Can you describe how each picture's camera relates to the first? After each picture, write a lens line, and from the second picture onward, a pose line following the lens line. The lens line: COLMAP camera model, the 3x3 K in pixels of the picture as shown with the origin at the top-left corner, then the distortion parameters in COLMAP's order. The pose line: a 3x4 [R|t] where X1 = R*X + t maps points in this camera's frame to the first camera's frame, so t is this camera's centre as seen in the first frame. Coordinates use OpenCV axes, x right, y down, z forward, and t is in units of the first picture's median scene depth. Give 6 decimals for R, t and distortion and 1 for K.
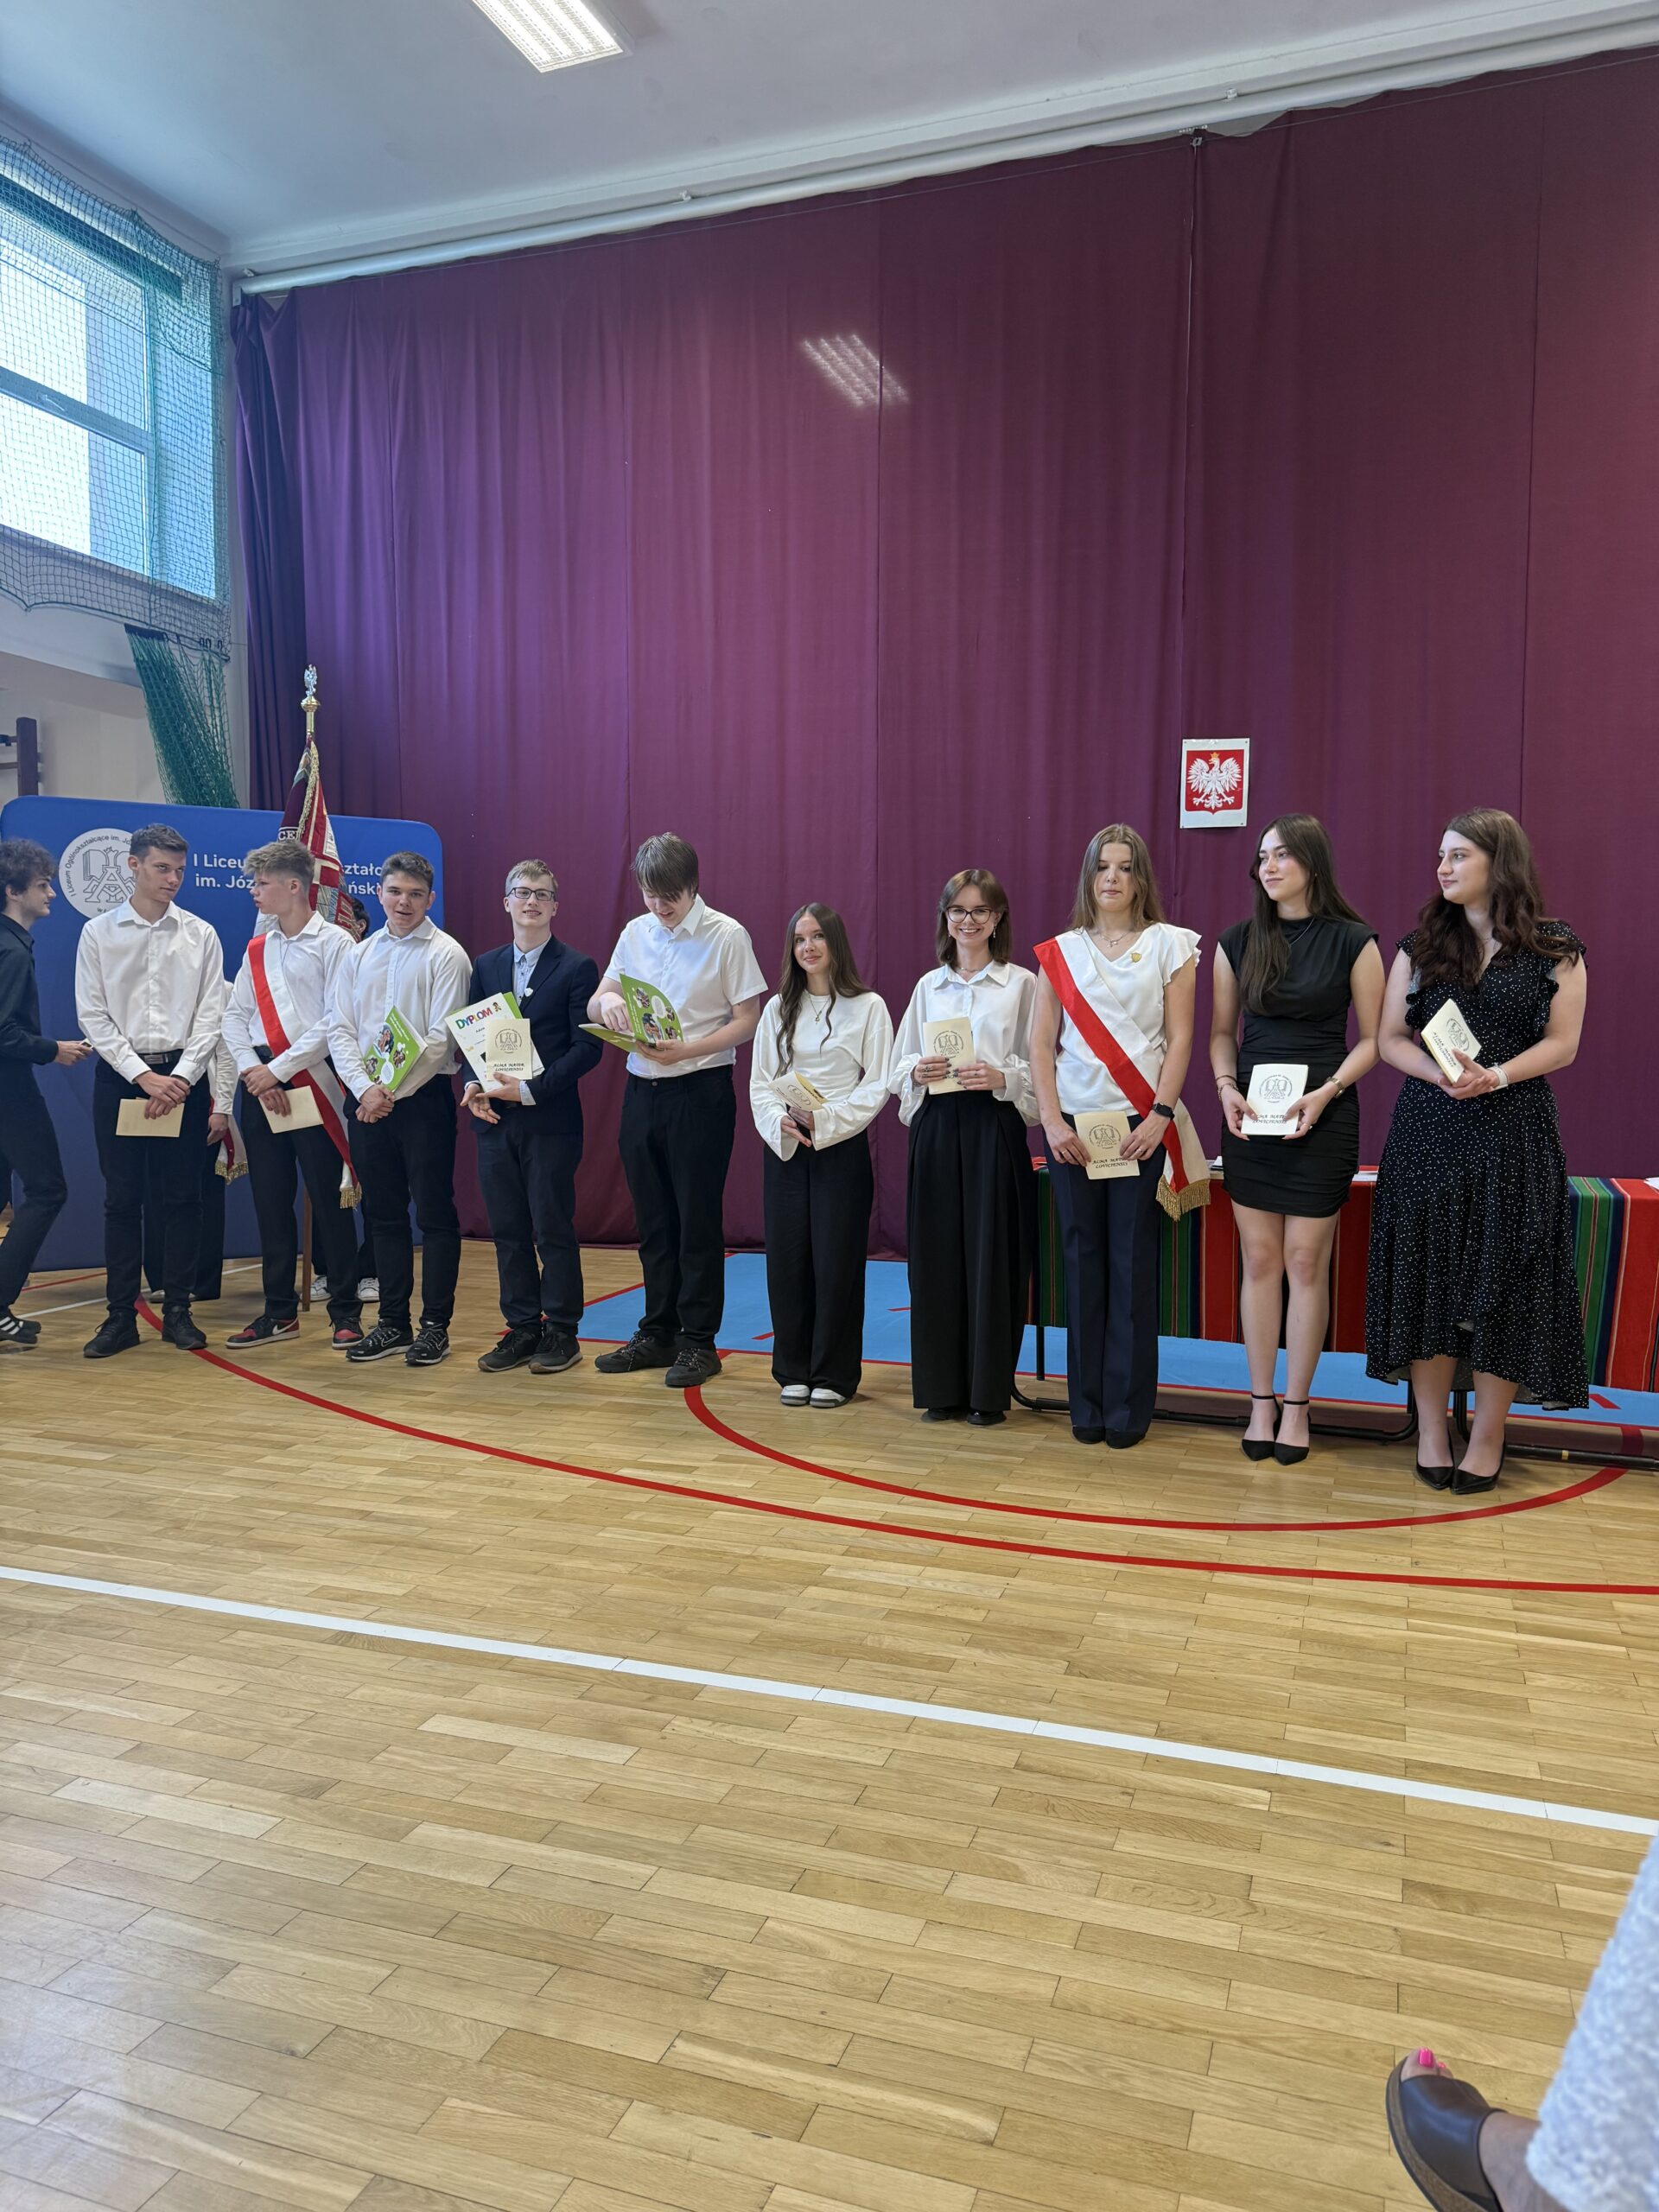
lens RADIAL K [[1497.8, 0, 838.4], [0, 1497.8, 1114.0], [0, 0, 1]] dist [0.030271, -0.035892]
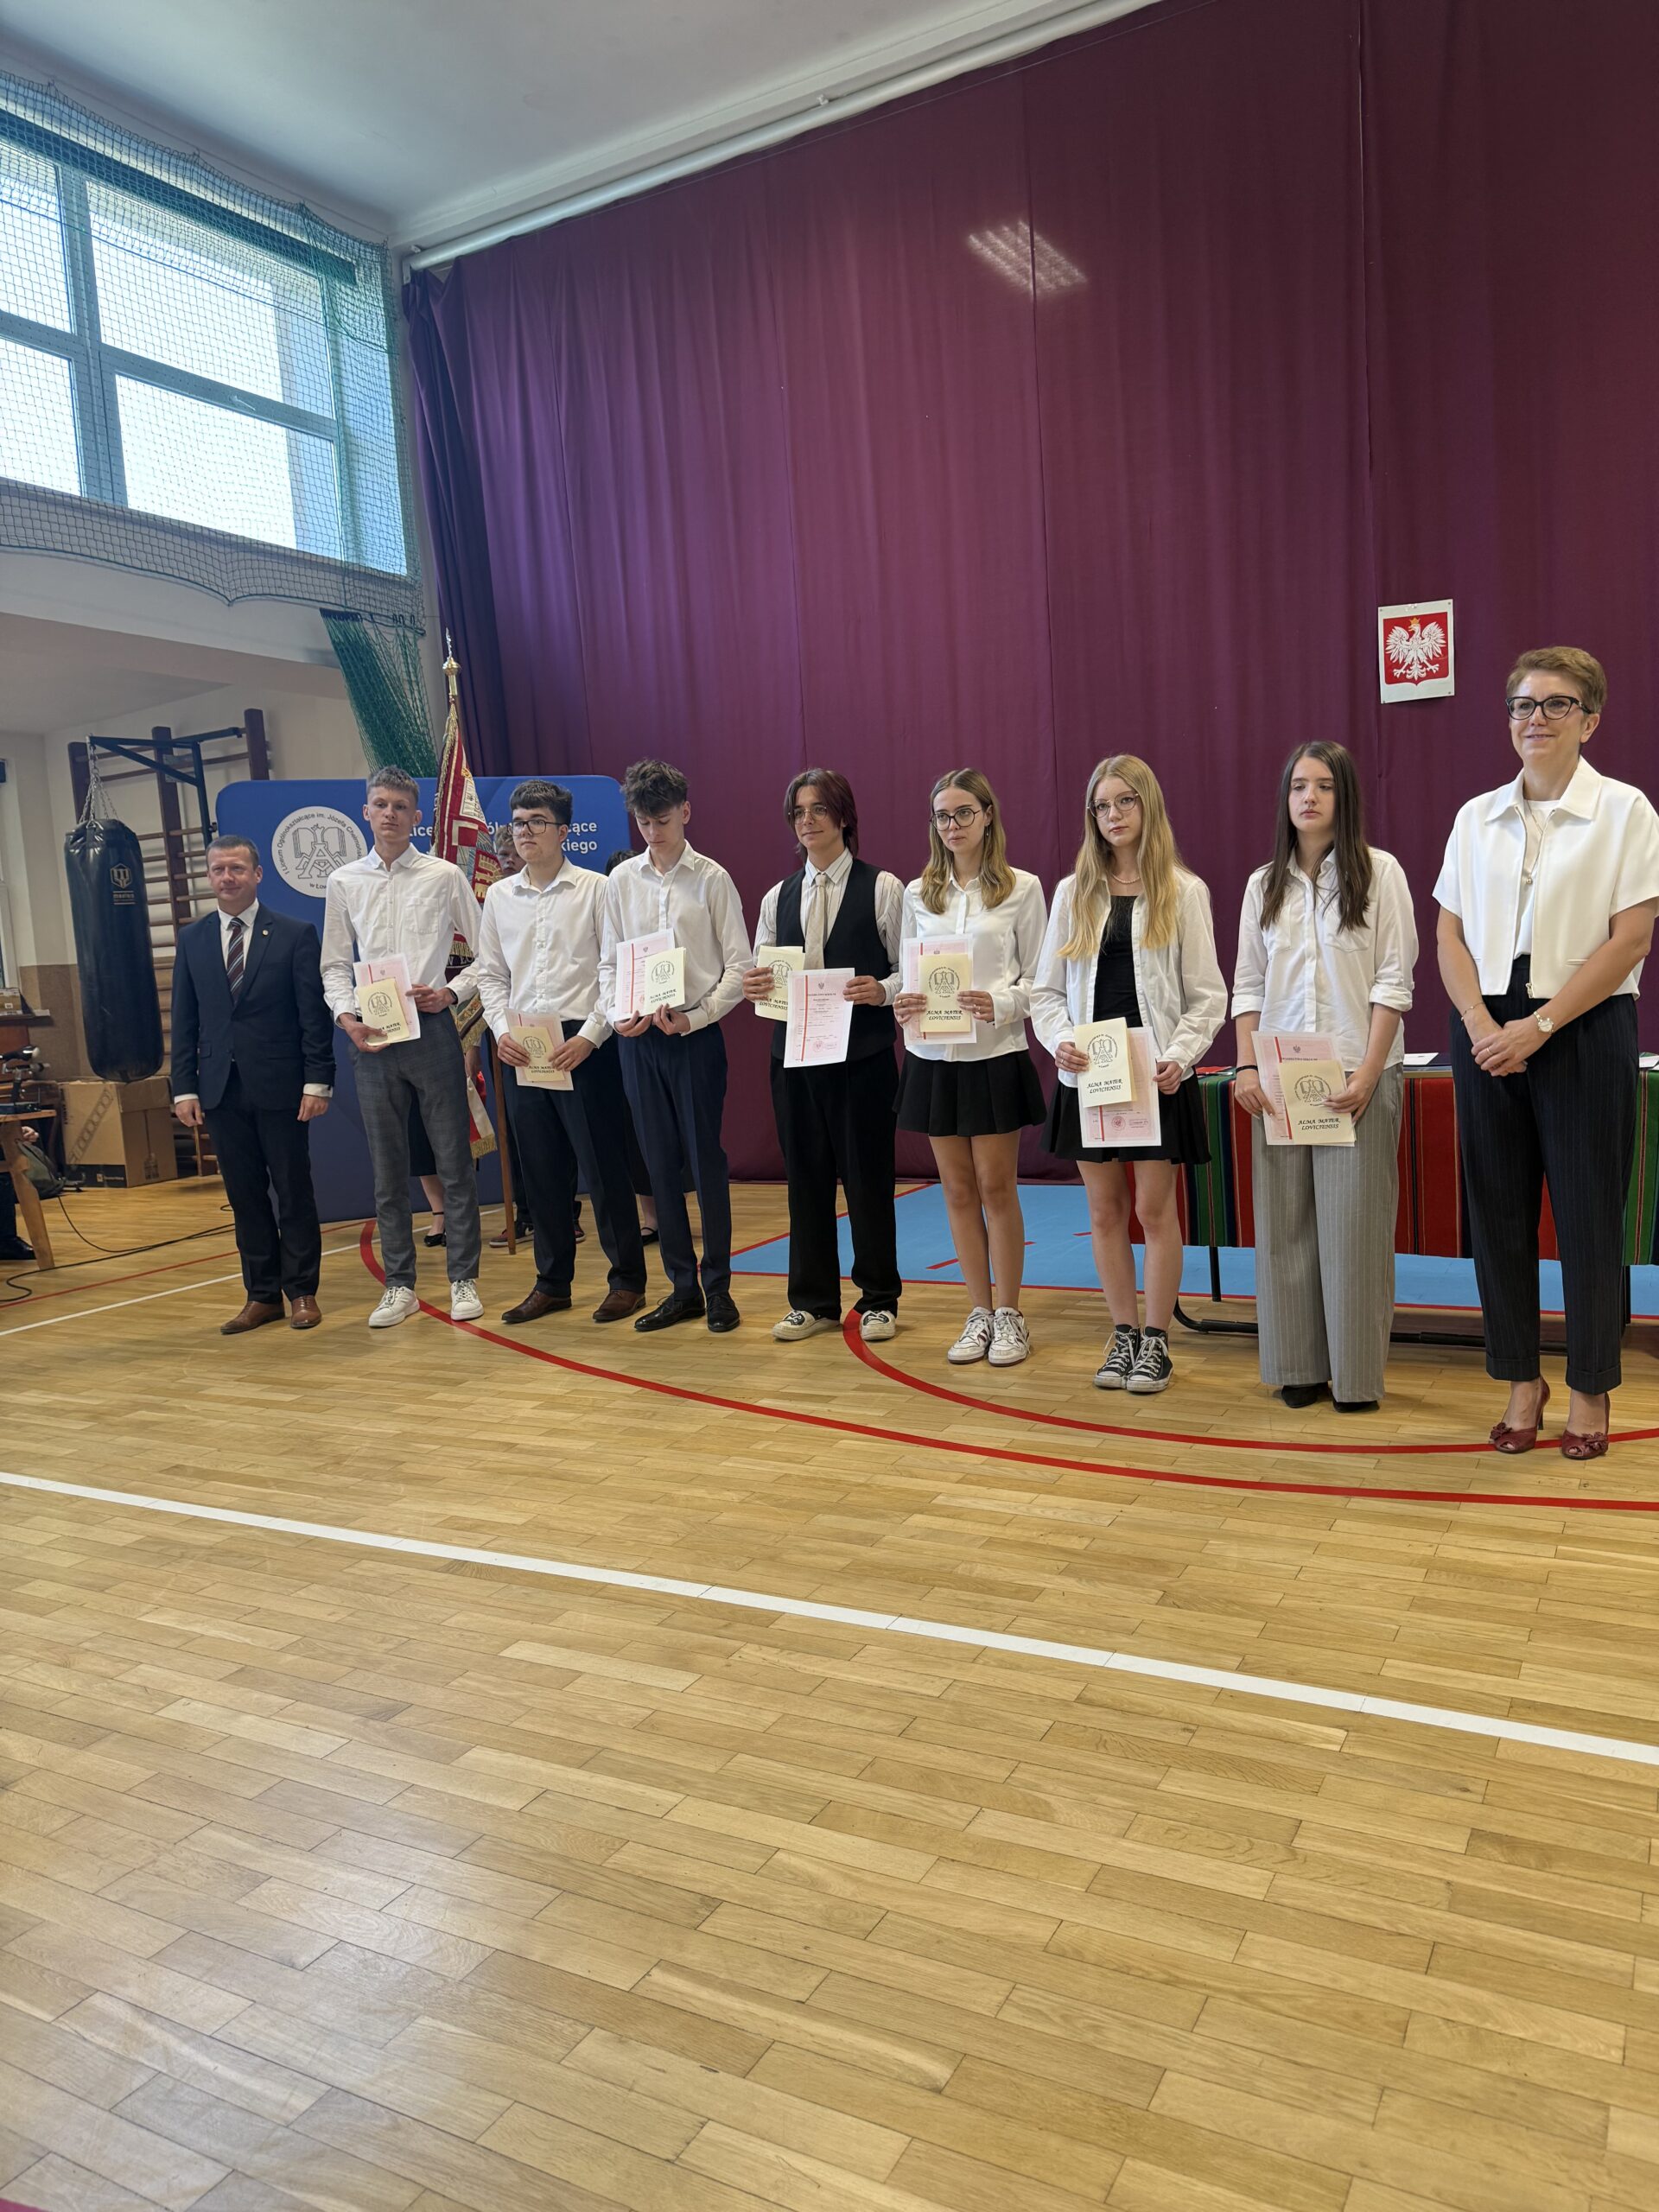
lens RADIAL K [[1497.8, 0, 816.6], [0, 1497.8, 1112.4], [0, 0, 1]] dist [0.030271, -0.035892]
pose [[0.983620, -0.052434, -0.172458, 0.097040], [0.060491, 0.997293, 0.041797, 0.005382], [0.169800, -0.051544, 0.984130, 0.029575]]
